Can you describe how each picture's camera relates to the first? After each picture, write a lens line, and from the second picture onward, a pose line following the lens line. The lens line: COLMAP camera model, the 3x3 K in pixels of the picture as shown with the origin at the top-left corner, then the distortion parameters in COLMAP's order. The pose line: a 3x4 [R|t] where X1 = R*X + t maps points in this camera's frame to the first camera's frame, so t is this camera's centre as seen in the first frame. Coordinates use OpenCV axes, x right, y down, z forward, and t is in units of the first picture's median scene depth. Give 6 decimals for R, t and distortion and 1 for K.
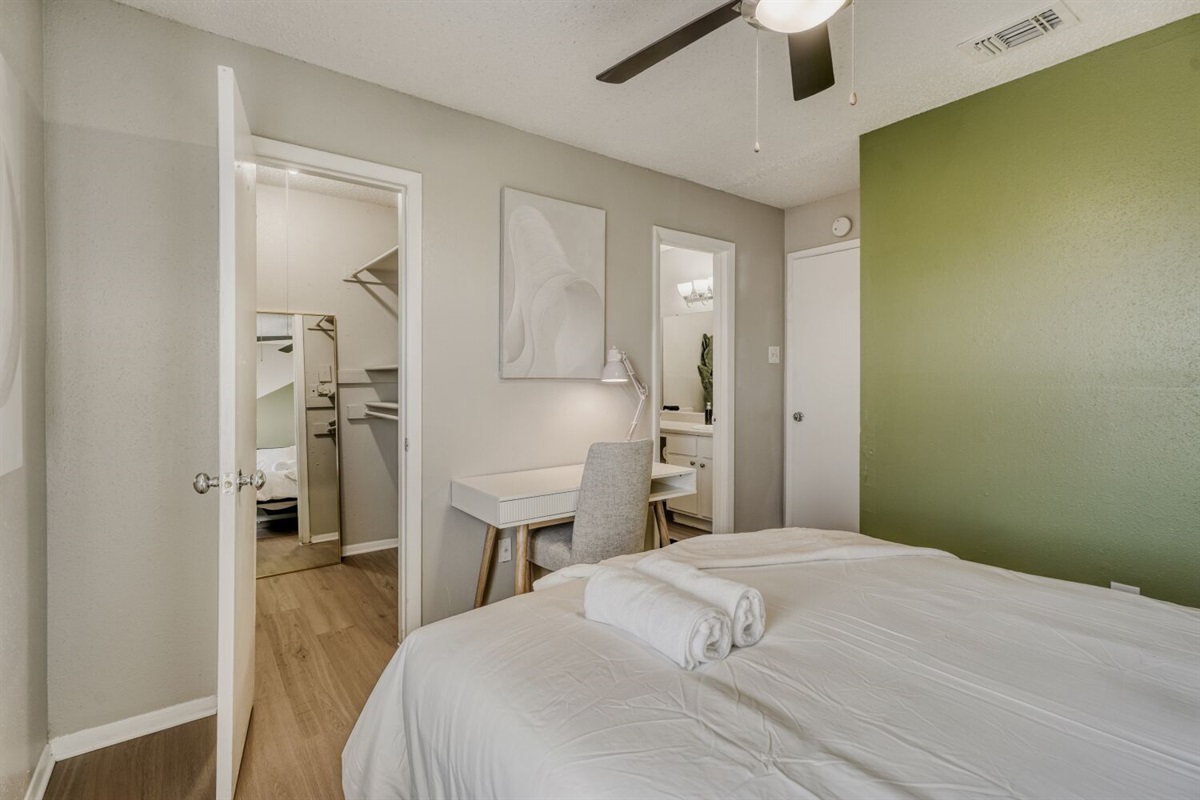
lens RADIAL K [[549.8, 0, 599.0], [0, 549.8, 394.1], [0, 0, 1]] dist [-0.006139, 0.000012]
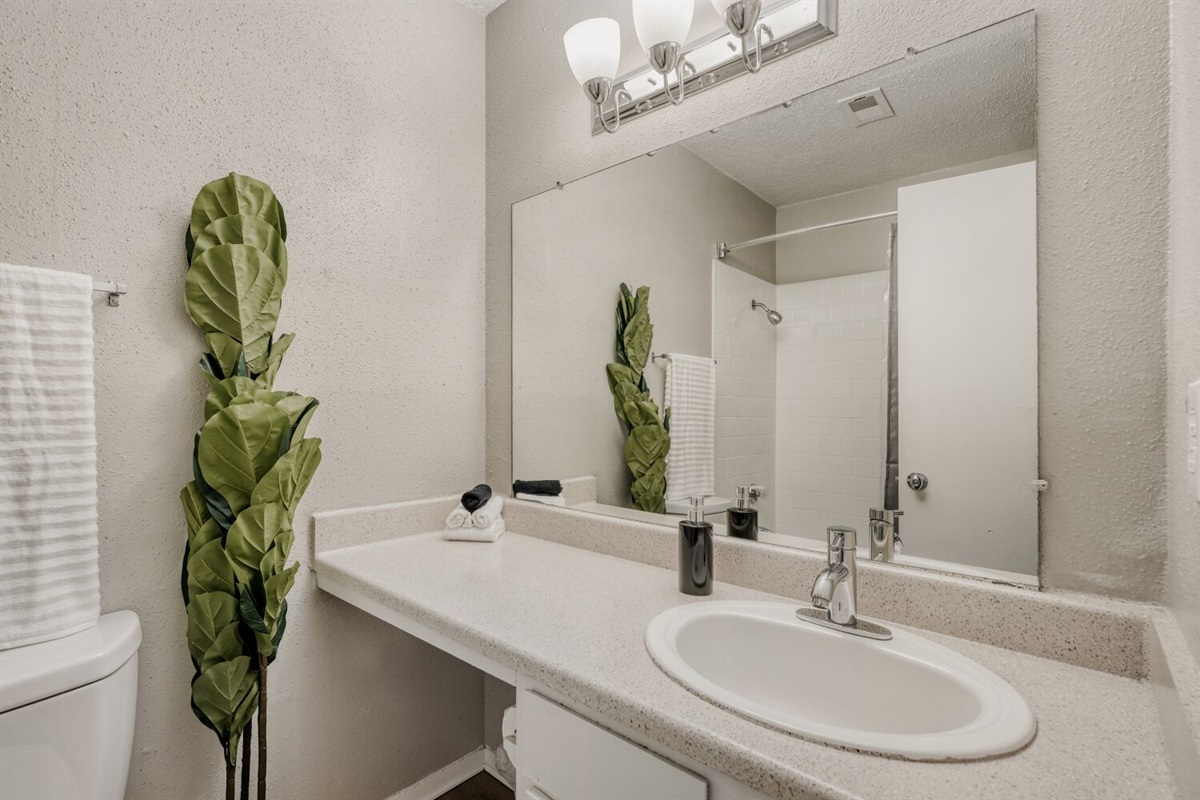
lens RADIAL K [[549.8, 0, 597.3], [0, 549.8, 402.3], [0, 0, 1]] dist [-0.006139, 0.000012]
pose [[0.969686, 0.005820, 0.244285, 0.081510], [0.000612, 0.999655, -0.026245, -0.015909], [-0.244353, 0.025599, 0.969348, 0.637796]]
